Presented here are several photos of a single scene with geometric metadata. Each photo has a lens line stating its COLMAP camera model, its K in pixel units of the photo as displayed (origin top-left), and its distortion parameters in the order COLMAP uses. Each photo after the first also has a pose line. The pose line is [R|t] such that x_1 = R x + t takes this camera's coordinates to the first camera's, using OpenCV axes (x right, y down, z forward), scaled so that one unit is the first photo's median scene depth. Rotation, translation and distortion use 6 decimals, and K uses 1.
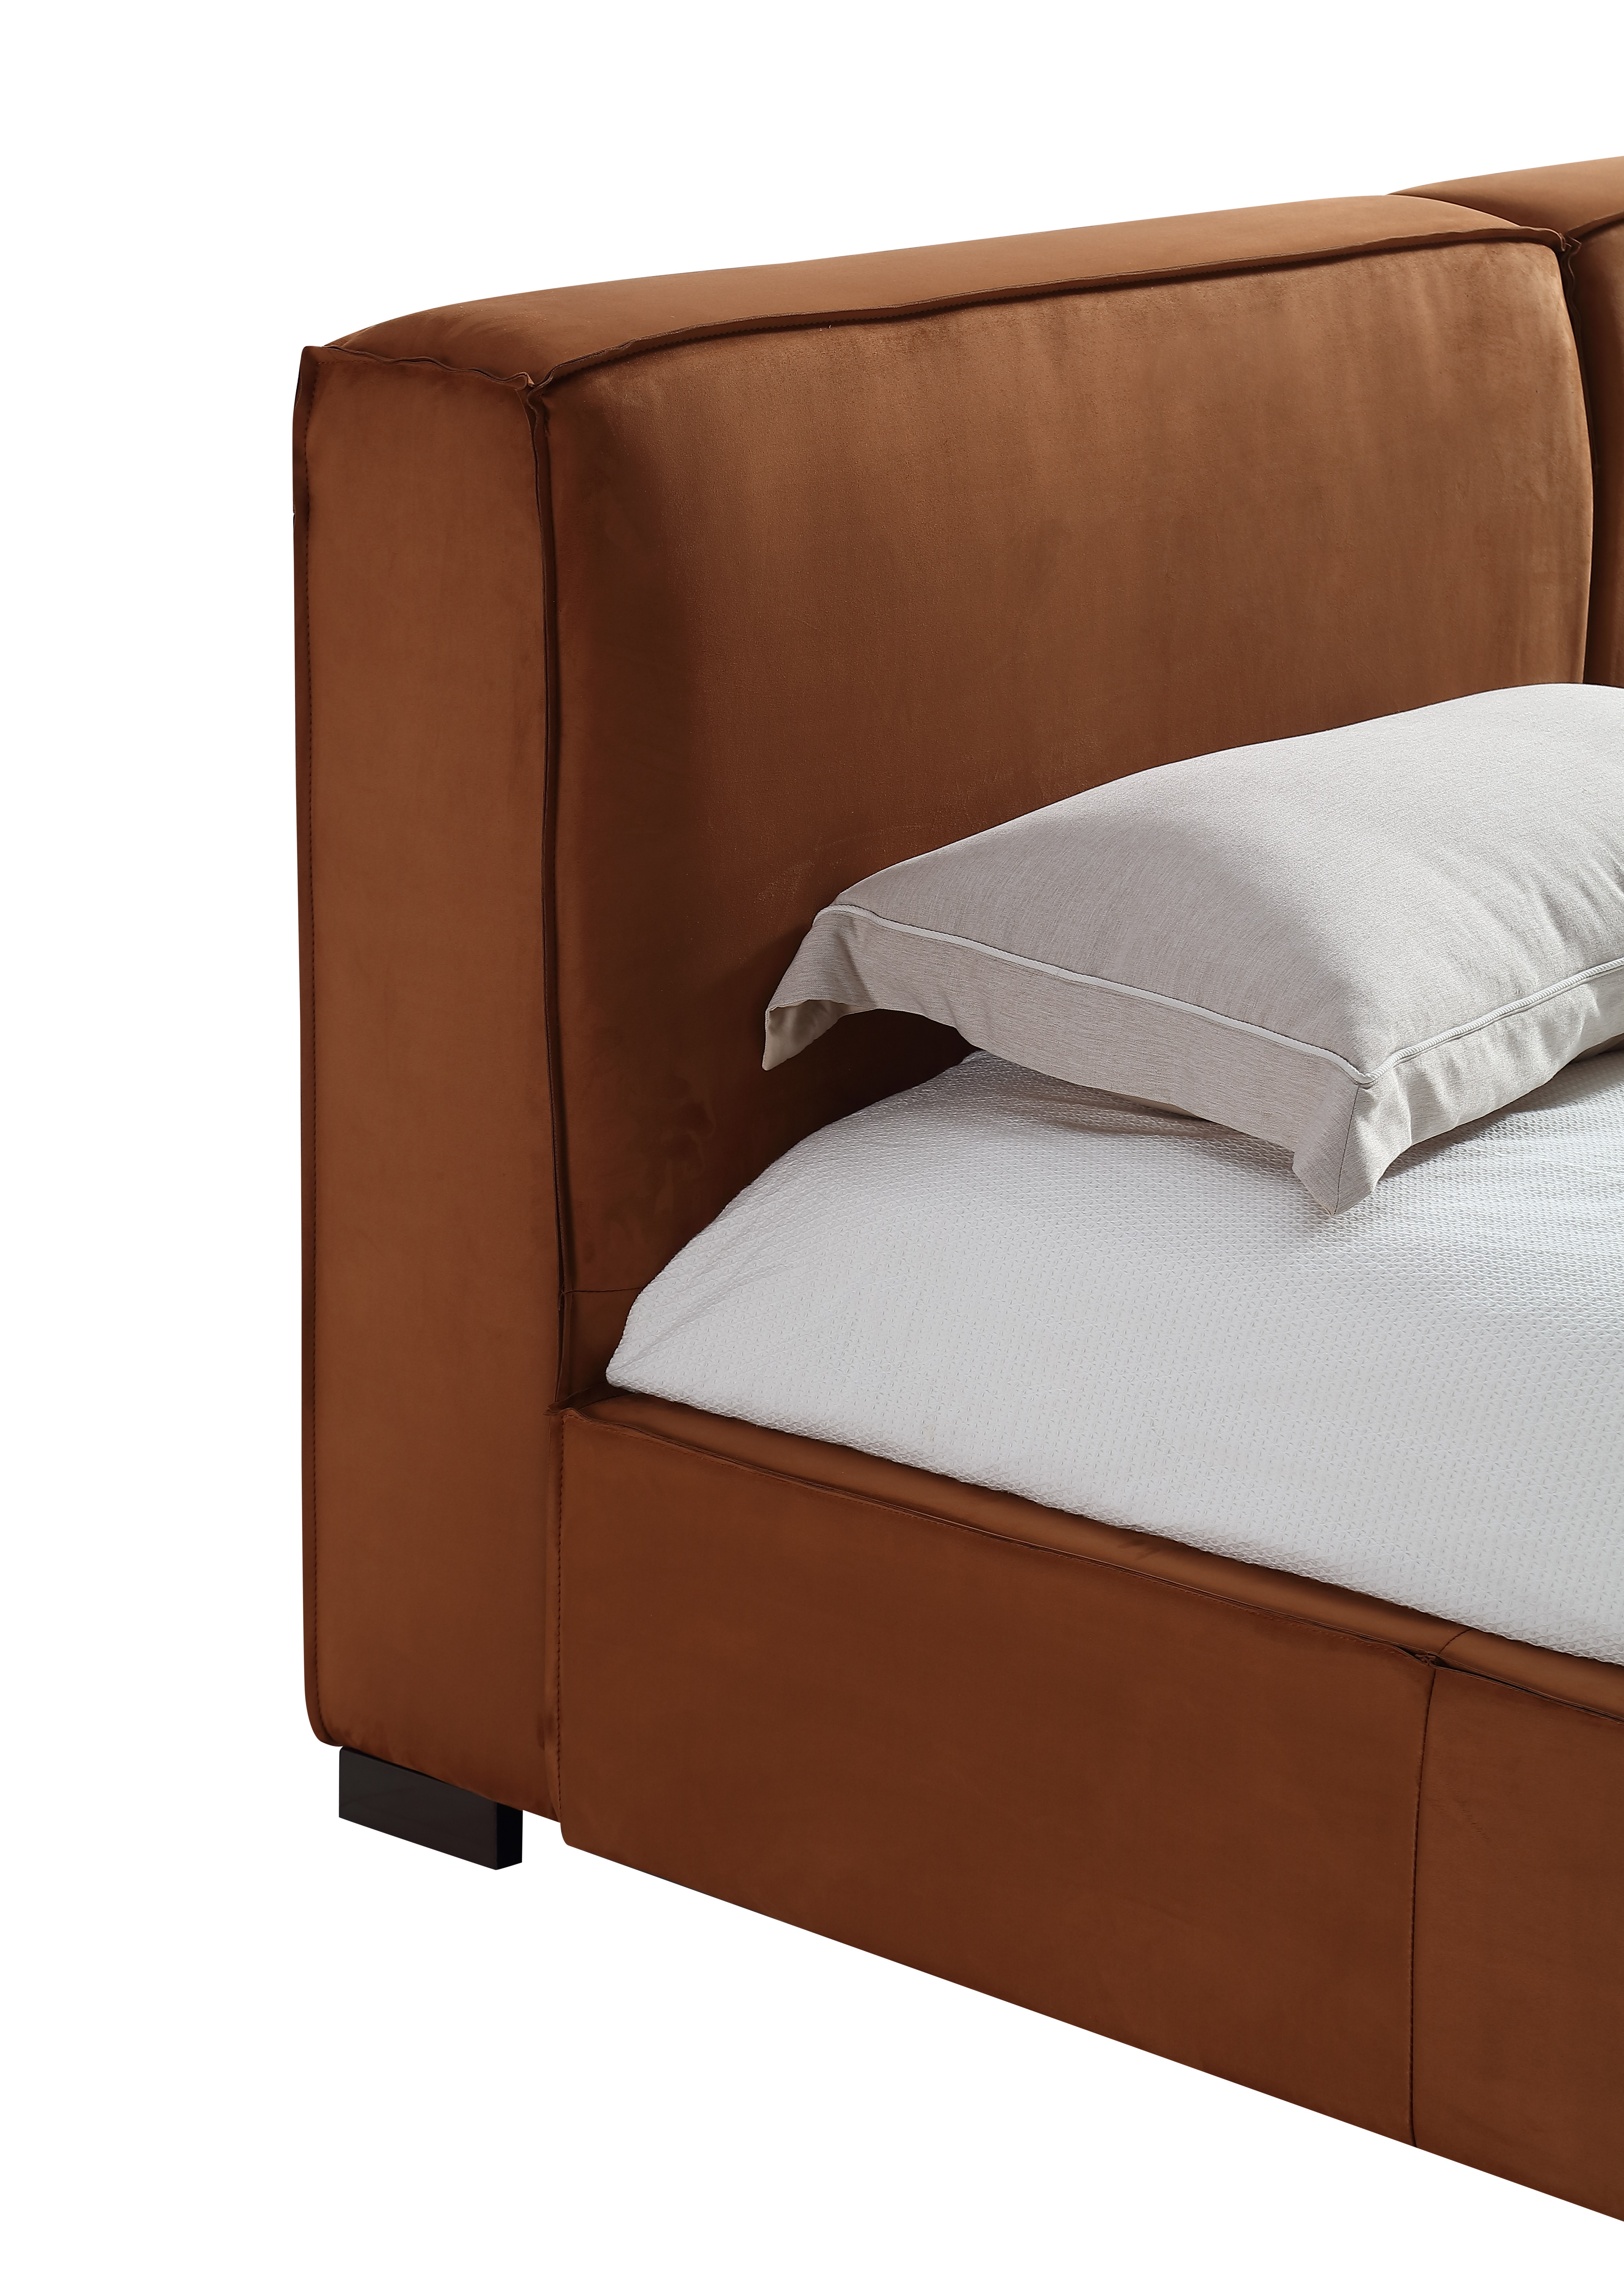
lens RADIAL K [[5885.2, 0, 812.0], [0, 5885.2, 1143.0], [0, 0, 1]] dist [0.296354, 0.151535]
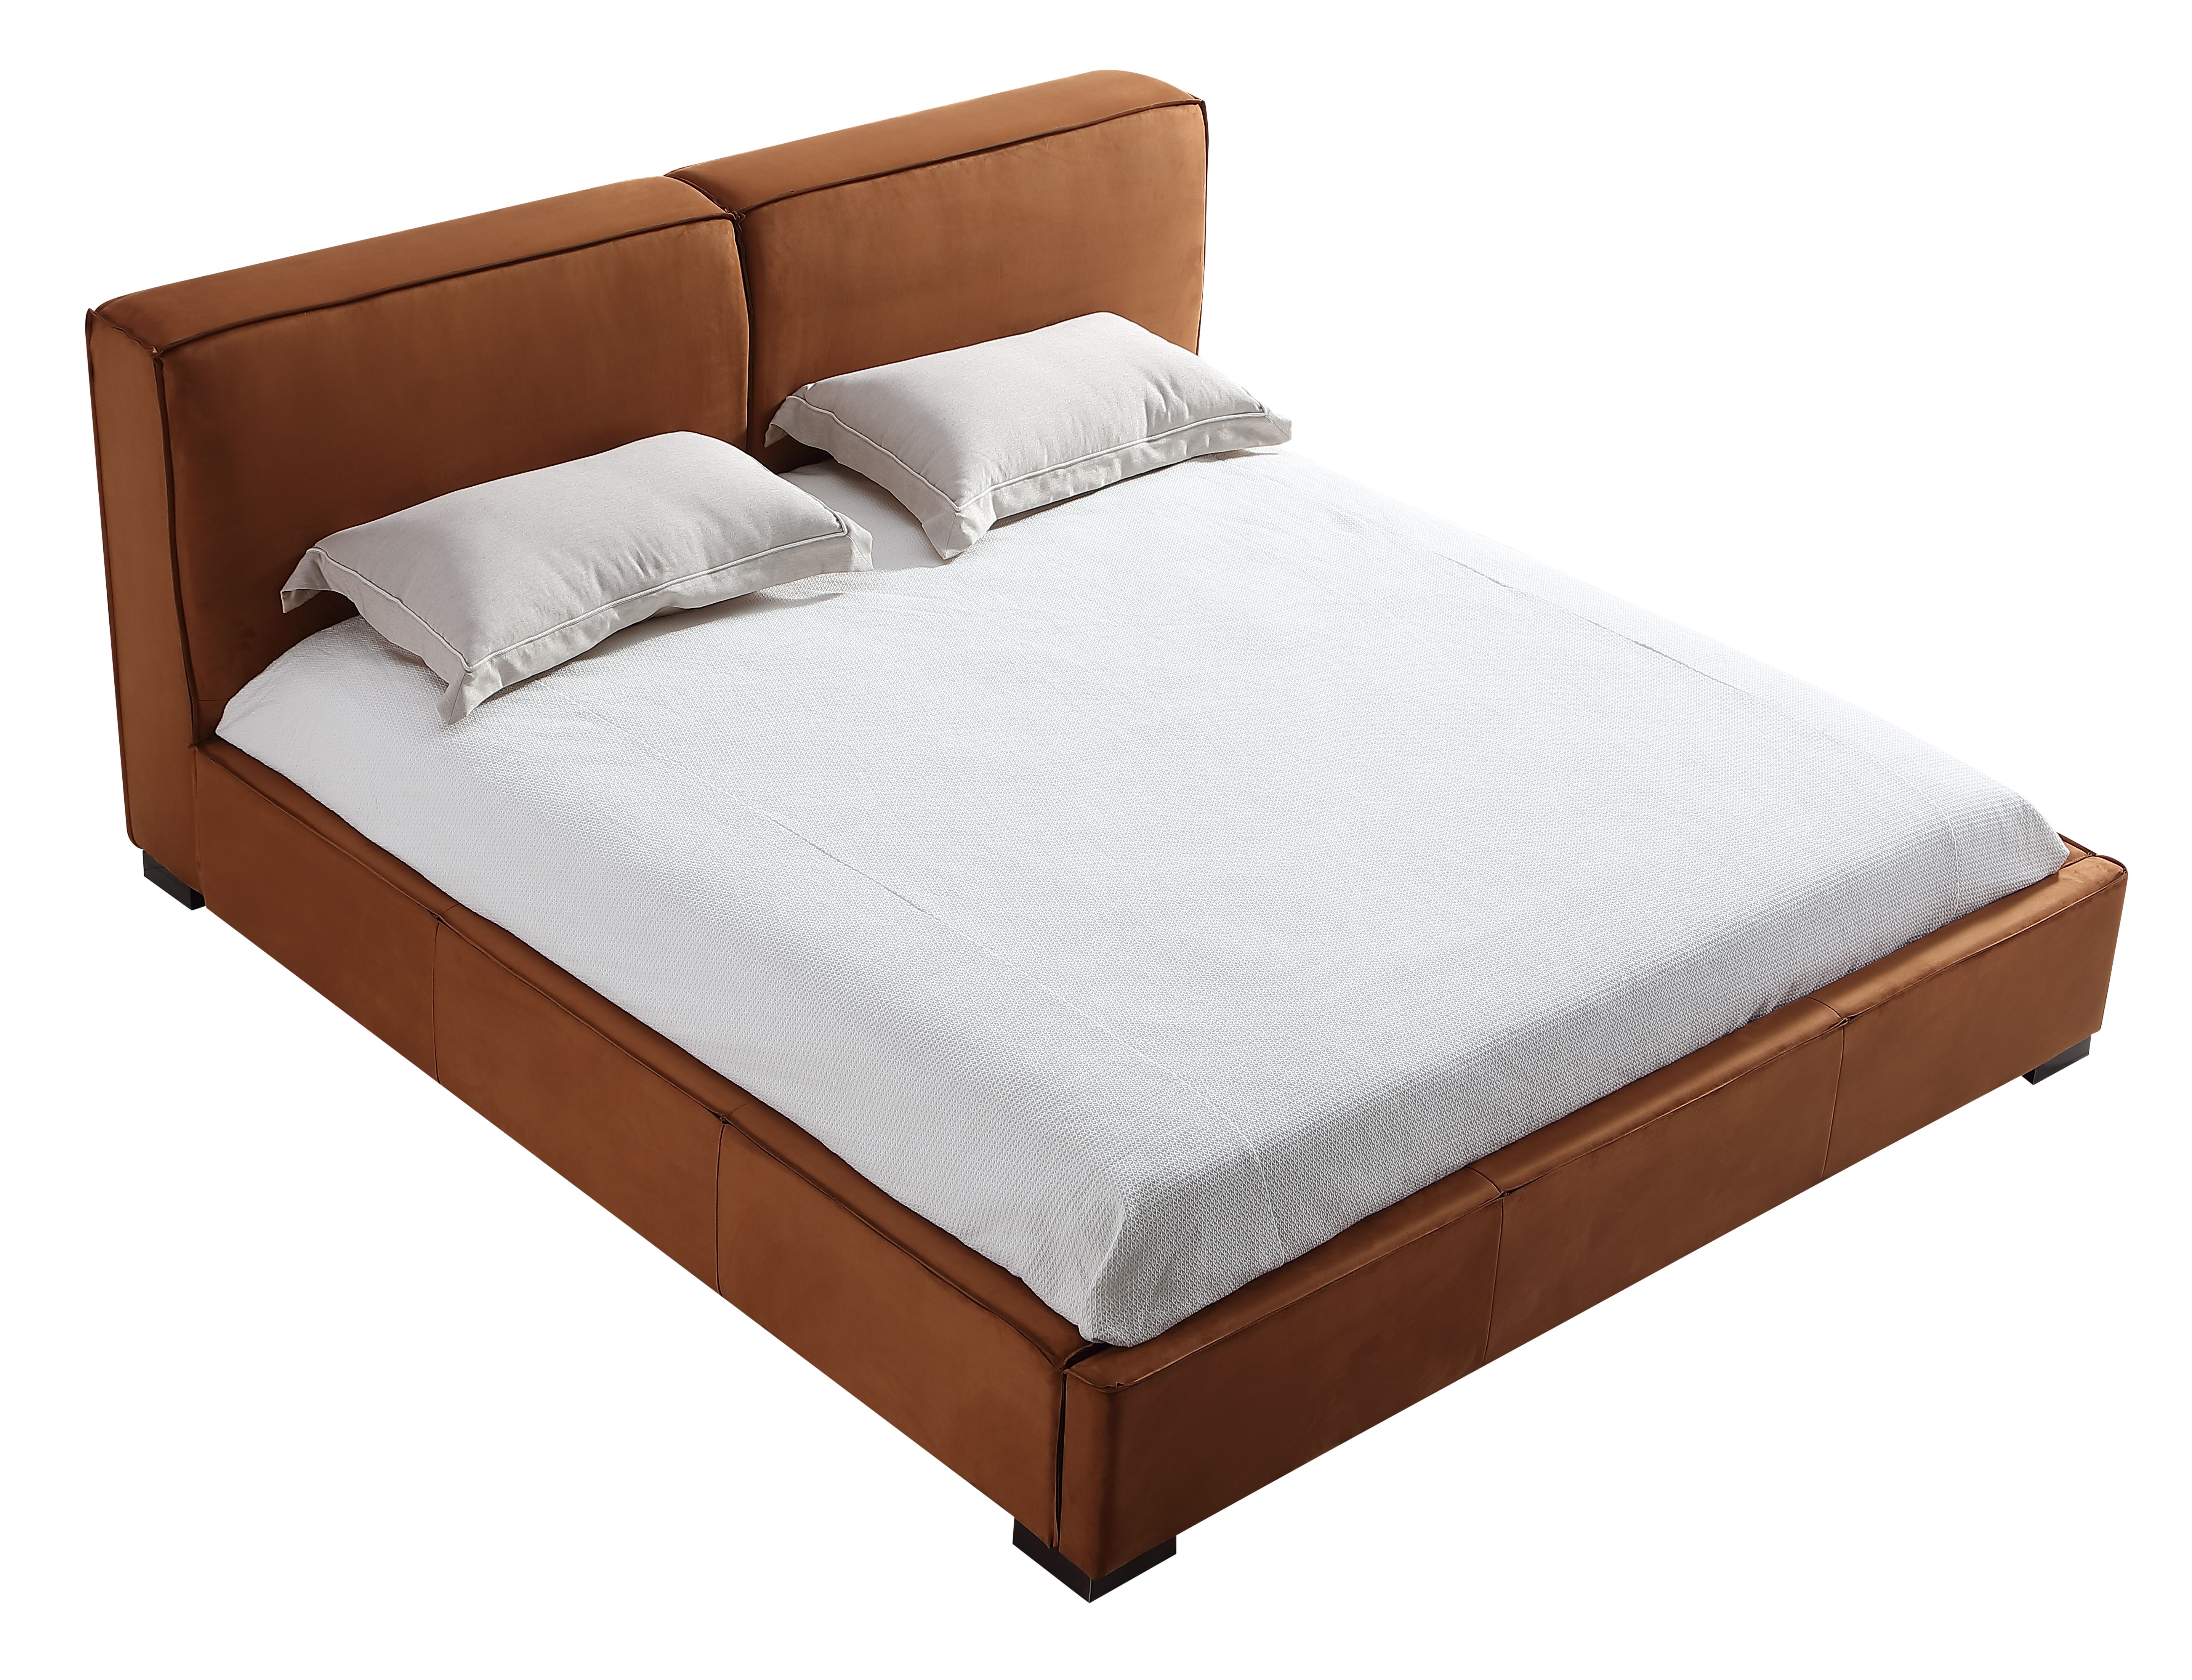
lens RADIAL K [[3768.8, 0, 1096.0], [0, 3768.8, 840.0], [0, 0, 1]] dist [-0.053554, 1.341695]
pose [[0.993368, 0.084366, -0.078122, 0.457951], [-0.062928, 0.967552, 0.244711, -0.326239], [0.096232, -0.238172, 0.966444, -0.498159]]
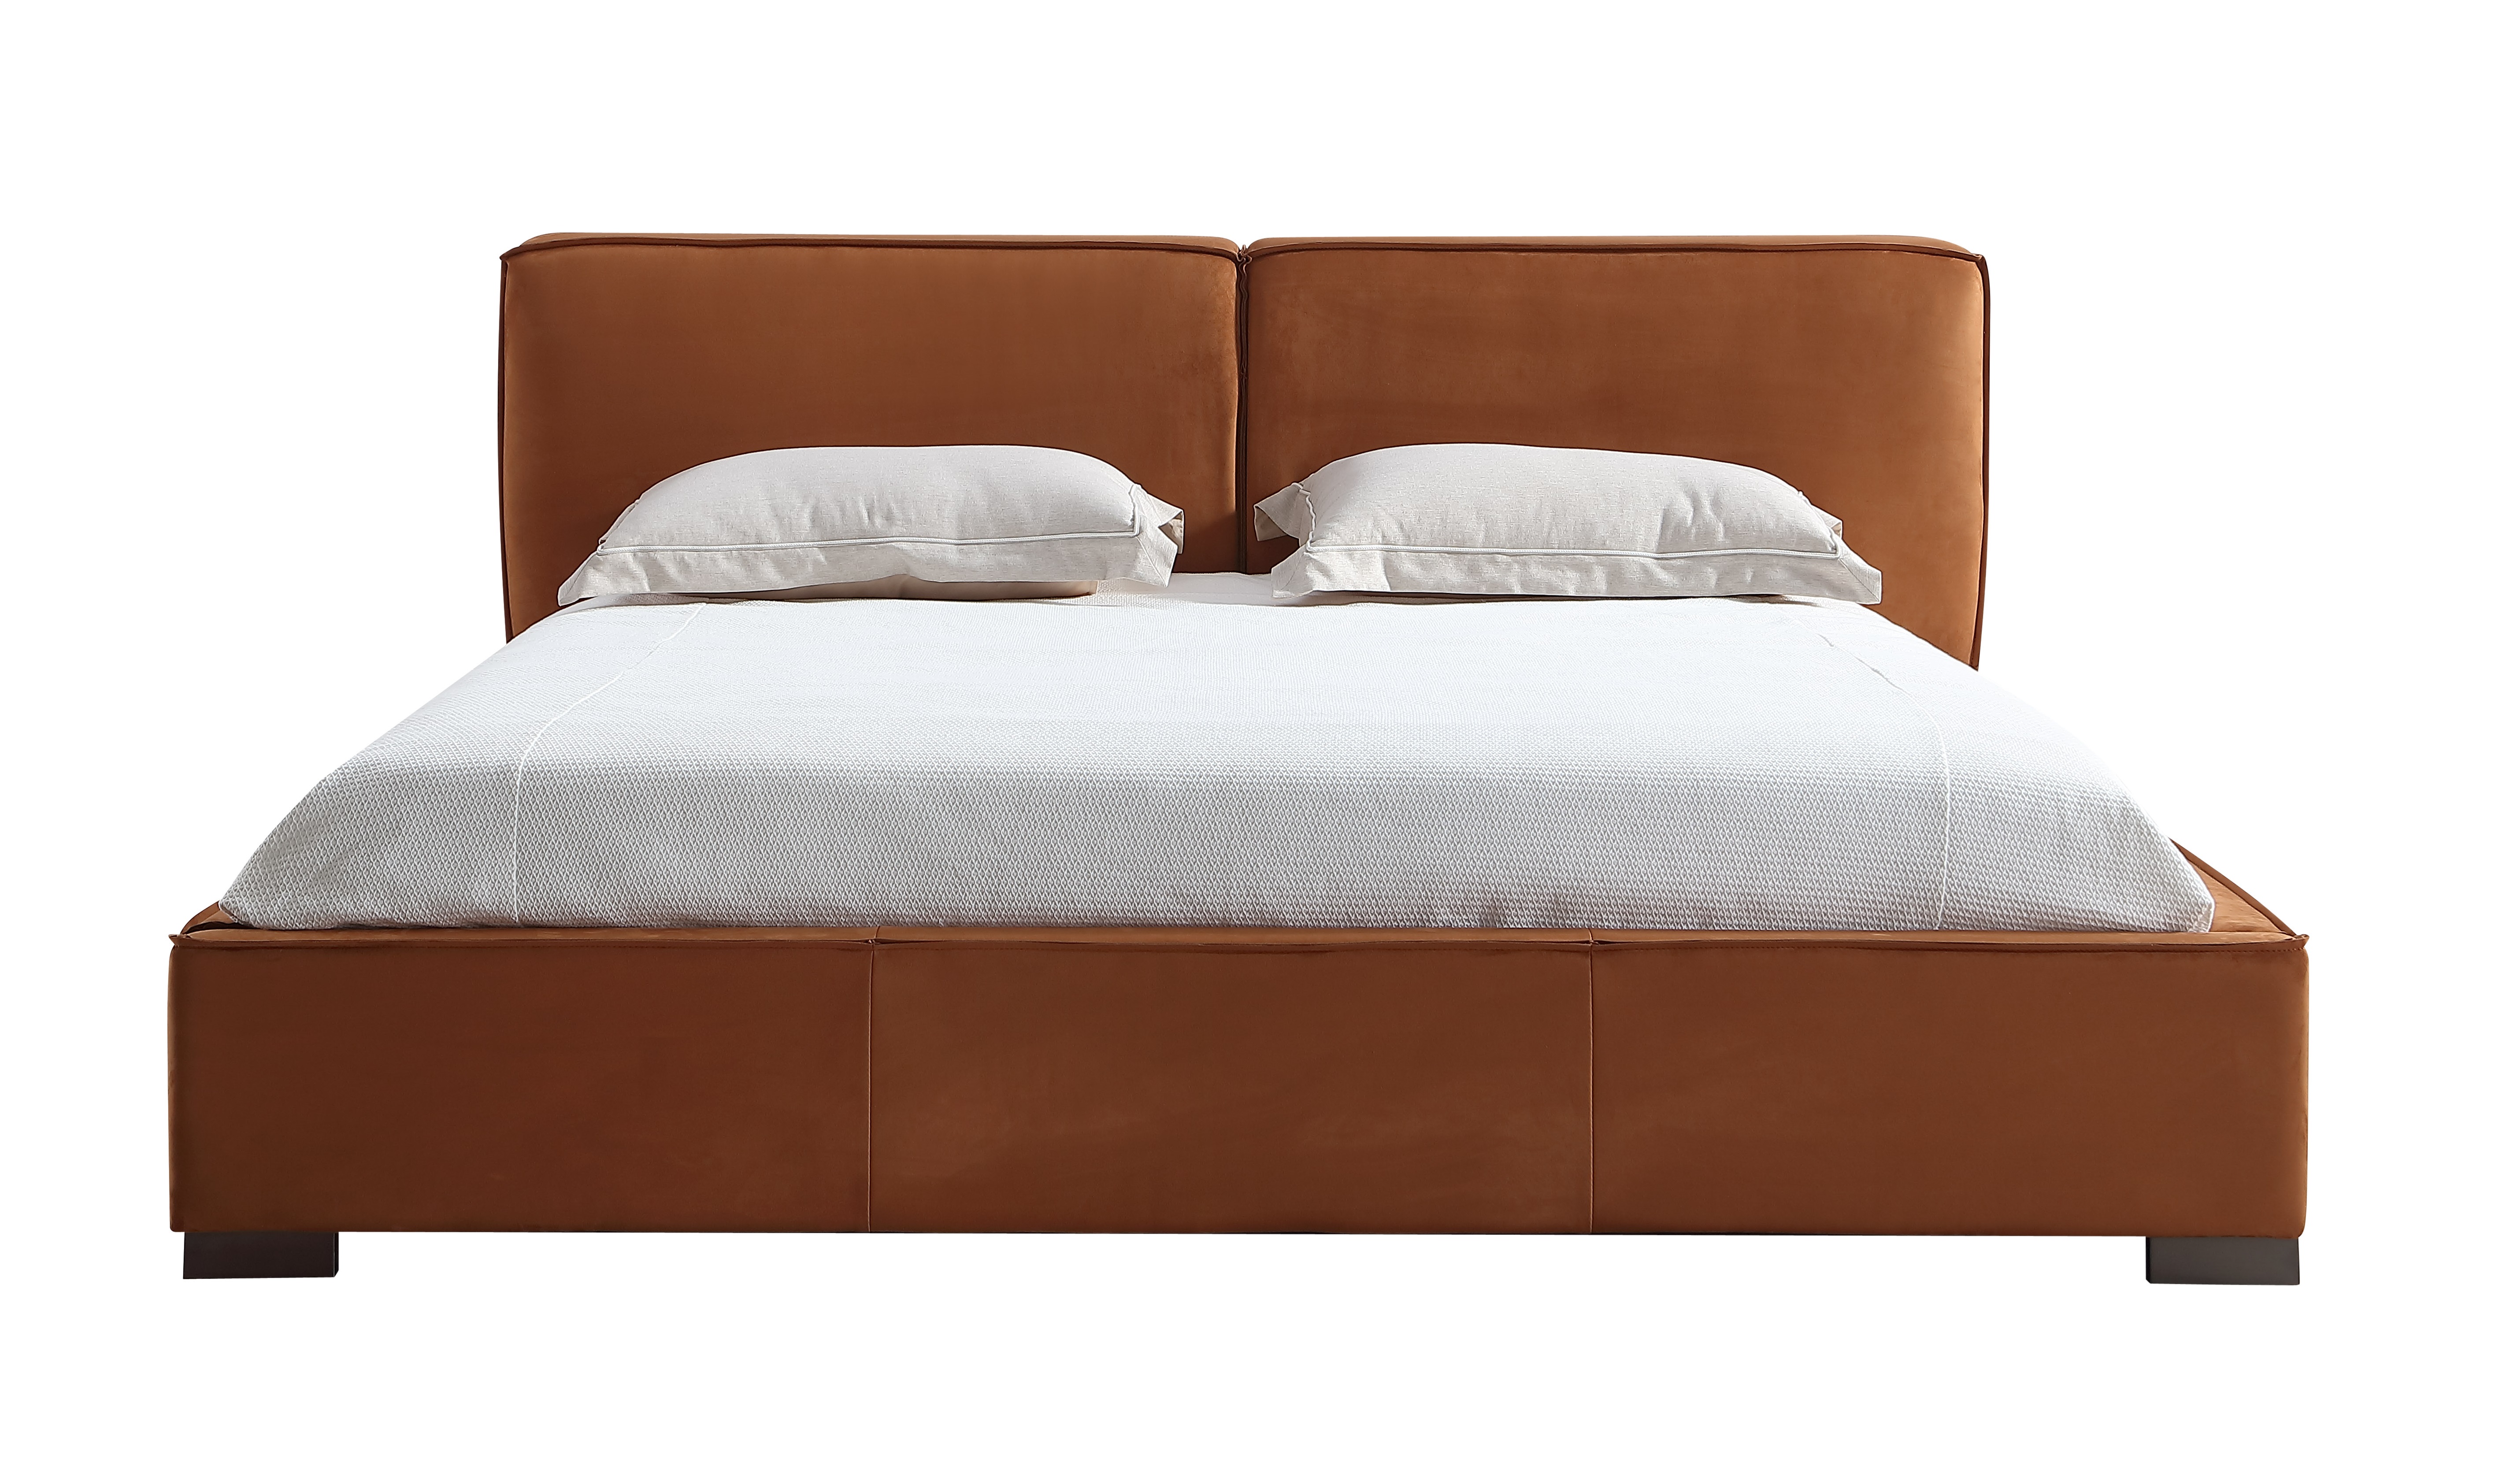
lens RADIAL K [[4577.2, 0, 1258.5], [0, 4577.2, 742.0], [0, 0, 1]] dist [0.055391, 0.082543]
pose [[0.672495, 0.084608, -0.735249, 1.460076], [-0.187296, 0.980562, -0.058473, 0.108650], [0.716010, 0.177032, 0.675270, 0.012001]]
